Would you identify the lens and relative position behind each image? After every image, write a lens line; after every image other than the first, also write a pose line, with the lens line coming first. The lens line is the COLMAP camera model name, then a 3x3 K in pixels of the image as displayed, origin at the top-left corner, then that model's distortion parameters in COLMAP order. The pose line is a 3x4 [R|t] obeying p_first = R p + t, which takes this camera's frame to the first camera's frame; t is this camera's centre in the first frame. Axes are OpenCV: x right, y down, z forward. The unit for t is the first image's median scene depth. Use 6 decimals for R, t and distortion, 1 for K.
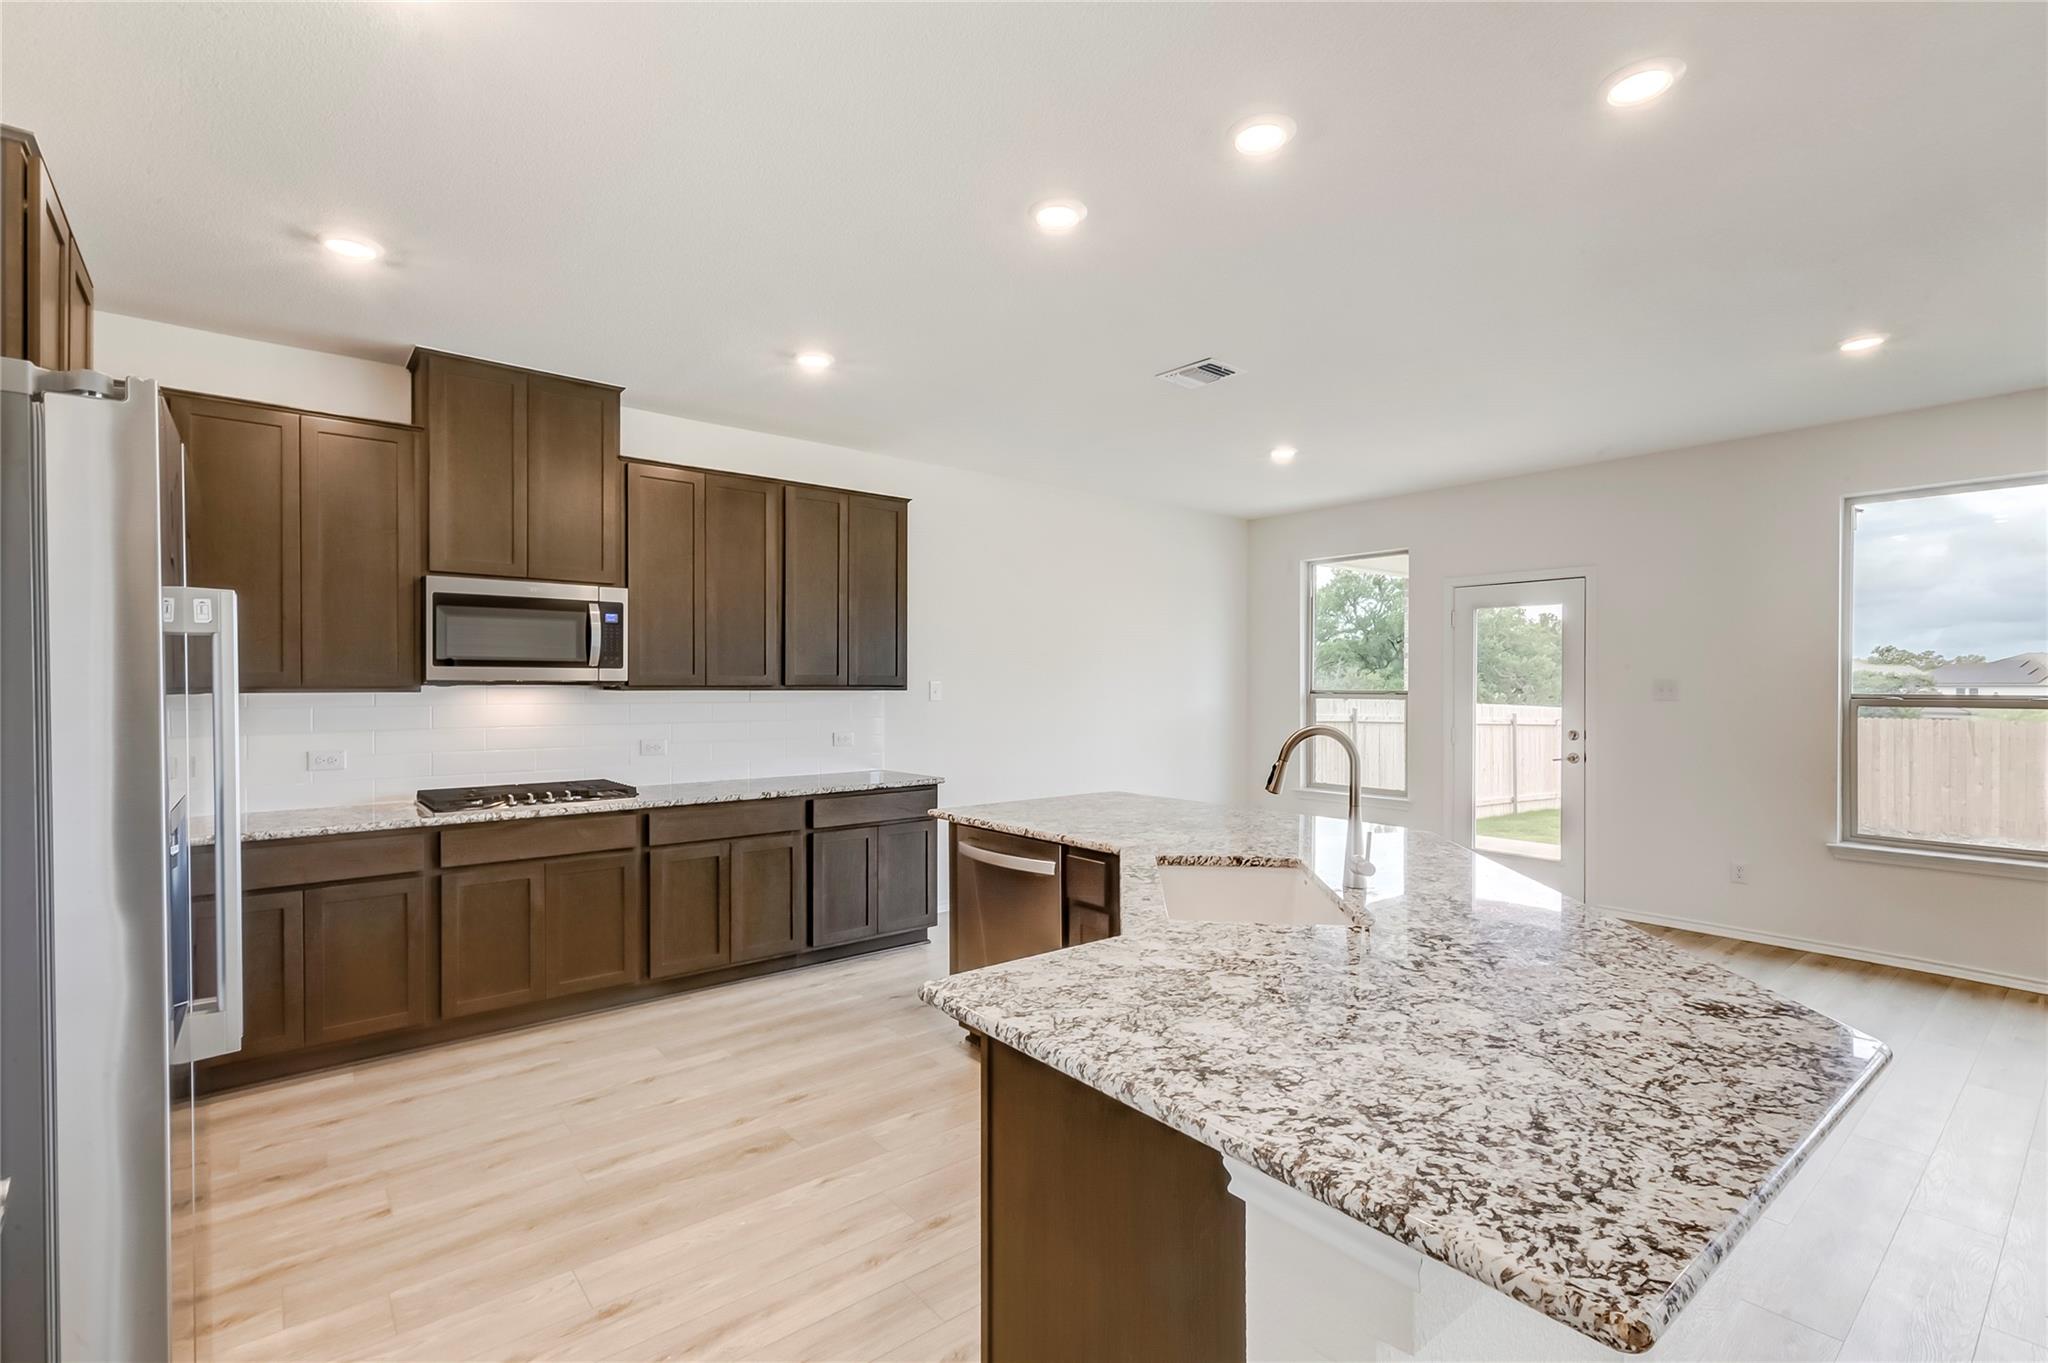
lens RADIAL K [[928.2, 0, 1024.9], [0, 928.2, 686.3], [0, 0, 1]] dist [0.005381, -0.000674]
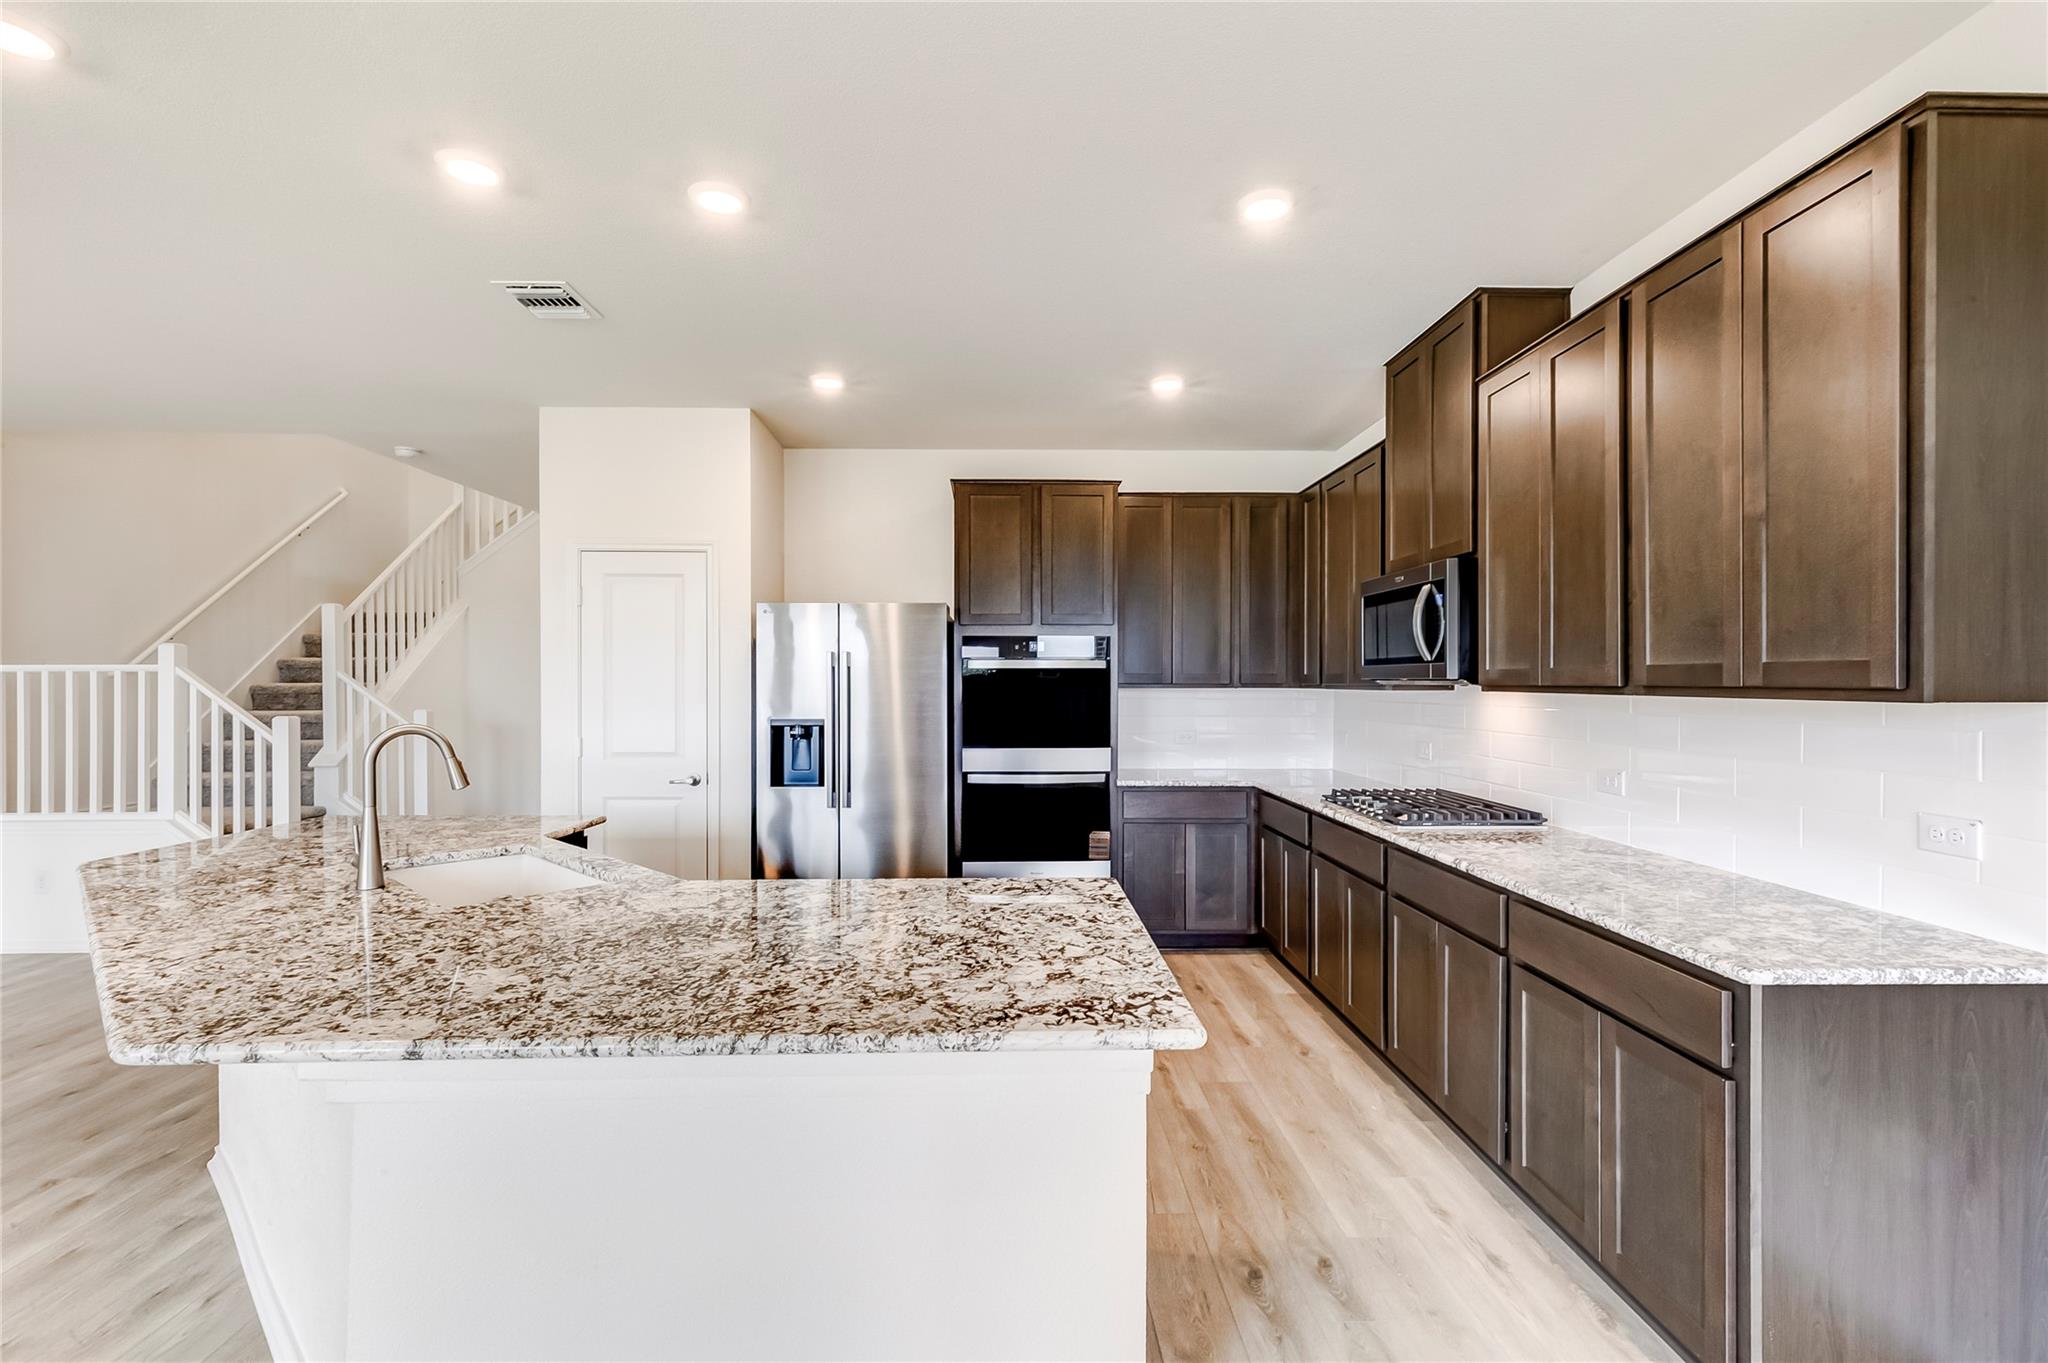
lens RADIAL K [[928.2, 0, 1024.7], [0, 928.2, 691.7], [0, 0, 1]] dist [0.005381, -0.000674]
pose [[-0.613647, 0.007915, -0.789541, 0.371553], [-0.002419, 0.999926, 0.011904, -0.003369], [0.789577, 0.009214, -0.613582, 1.129963]]
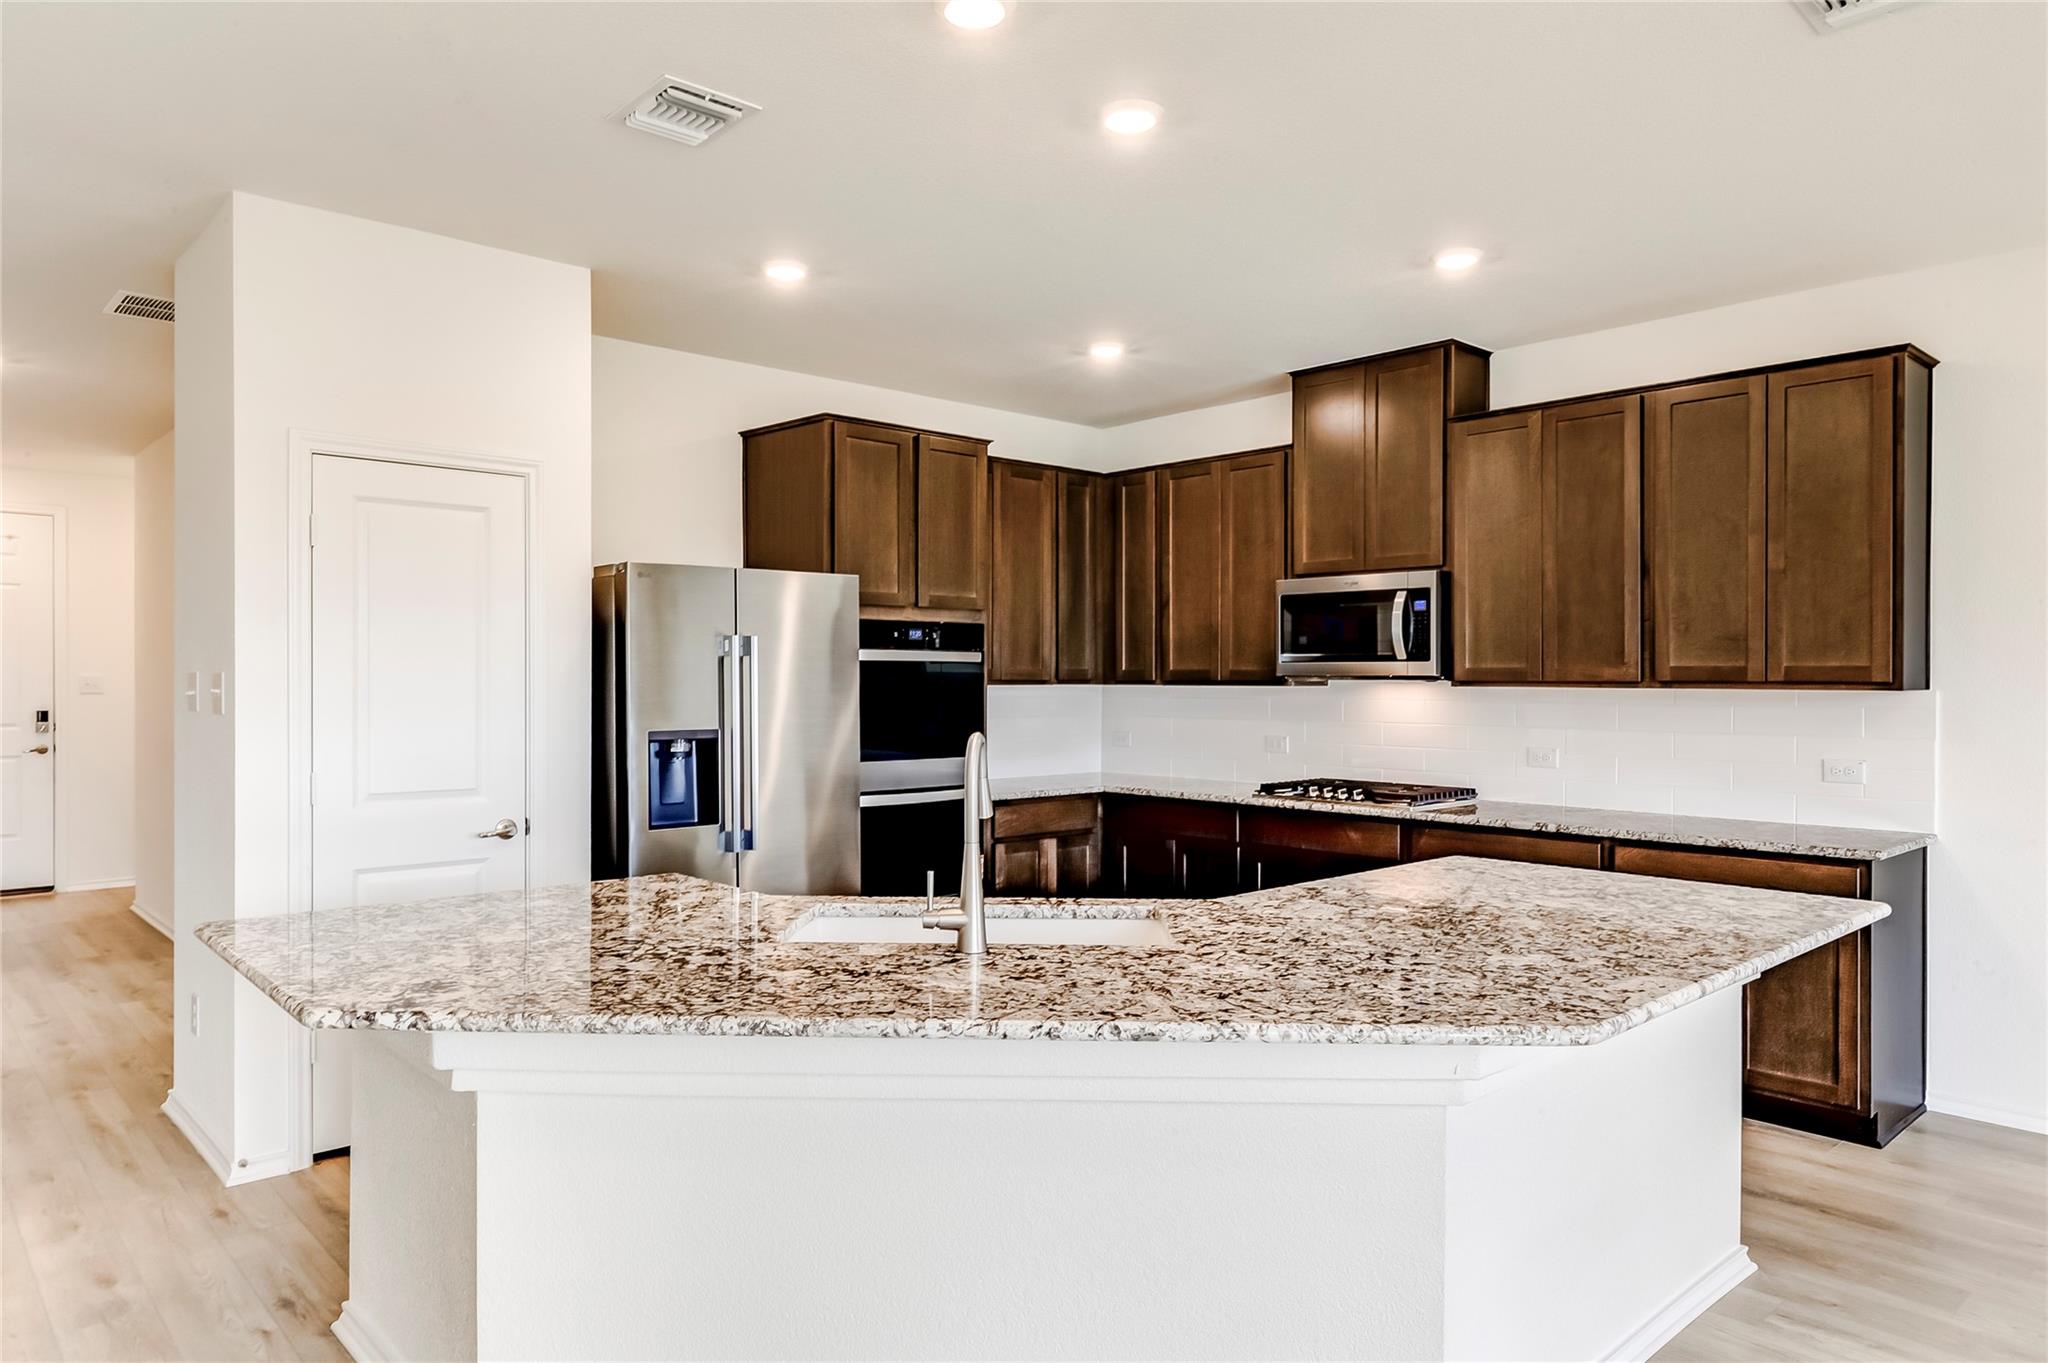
lens RADIAL K [[1289.5, 0, 1021.3], [0, 1289.5, 684.2], [0, 0, 1]] dist [-0.000632, 0.003751]
pose [[0.054145, 0.004326, -0.998524, 0.725970], [-0.003743, 0.999984, 0.004129, -0.000994], [0.998526, 0.003514, 0.054160, 0.514288]]
